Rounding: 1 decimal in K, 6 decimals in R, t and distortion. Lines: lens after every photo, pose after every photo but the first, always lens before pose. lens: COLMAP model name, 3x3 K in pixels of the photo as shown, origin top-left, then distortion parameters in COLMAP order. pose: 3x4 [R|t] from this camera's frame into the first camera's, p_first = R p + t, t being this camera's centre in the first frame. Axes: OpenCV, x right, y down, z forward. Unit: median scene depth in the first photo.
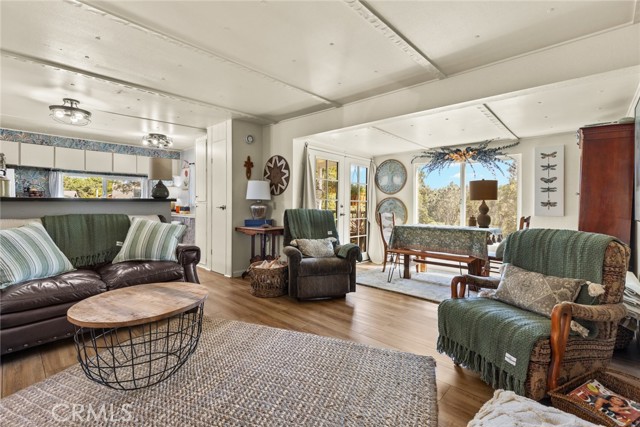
lens RADIAL K [[287.0, 0, 320.3], [0, 287.0, 207.3], [0, 0, 1]] dist [0.001130, 0.000578]
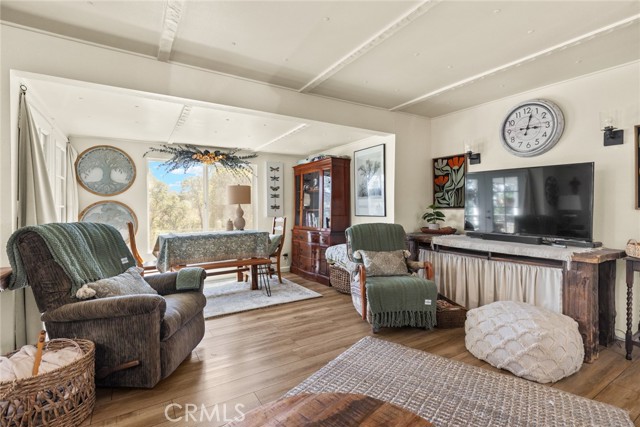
lens RADIAL K [[302.1, 0, 321.4], [0, 302.1, 209.5], [0, 0, 1]] dist [0.000436, -0.000006]
pose [[0.265553, -0.020744, 0.963873, -0.435597], [0.024512, 0.999591, 0.014760, -0.015202], [-0.963785, 0.019707, 0.265953, 0.421094]]
